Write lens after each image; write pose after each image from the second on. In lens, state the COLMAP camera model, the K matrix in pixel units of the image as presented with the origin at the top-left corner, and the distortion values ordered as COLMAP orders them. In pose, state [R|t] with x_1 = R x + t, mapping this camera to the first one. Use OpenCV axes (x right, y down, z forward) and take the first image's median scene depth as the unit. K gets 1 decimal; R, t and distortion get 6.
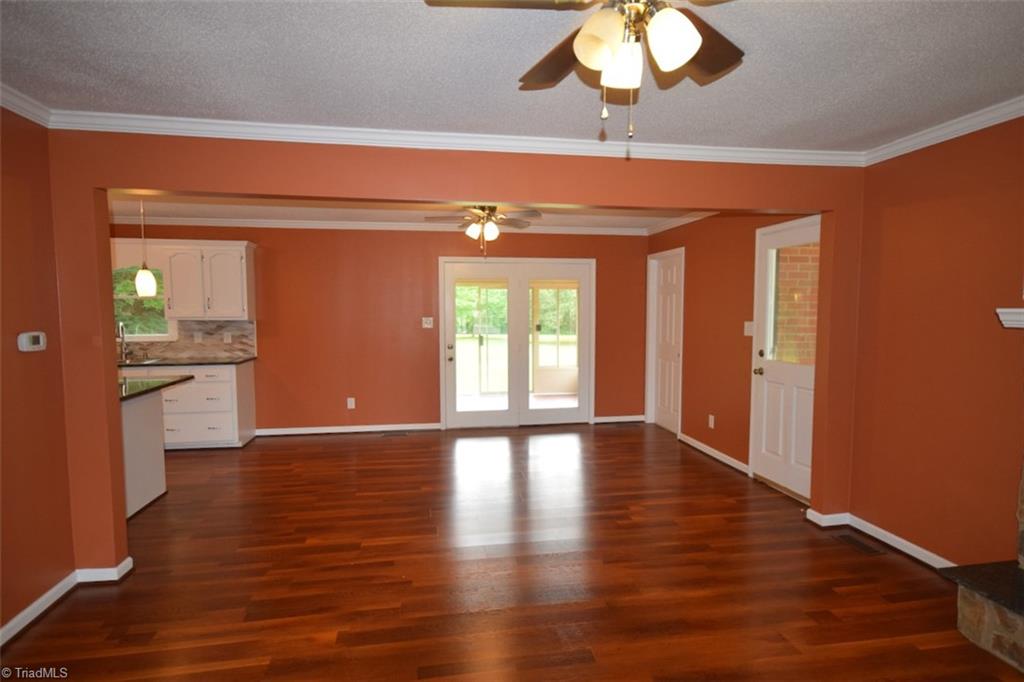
lens RADIAL K [[537.4, 0, 512.0], [0, 537.4, 341.0], [0, 0, 1]] dist [0.005717, 0.000679]
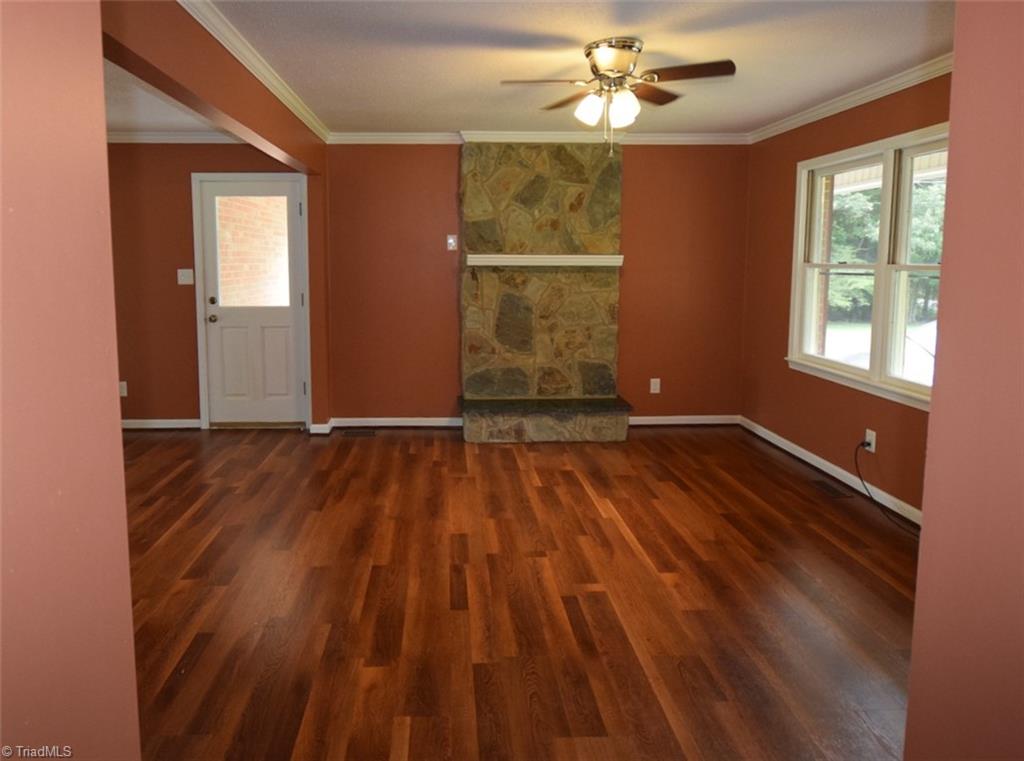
lens RADIAL K [[637.0, 0, 459.1], [0, 637.0, 320.7], [0, 0, 1]] dist [-0.009281, -0.000698]
pose [[0.147141, -0.093864, 0.984652, -0.591672], [0.060062, 0.994498, 0.085828, -0.012968], [-0.987290, 0.046511, 0.151969, 0.360225]]
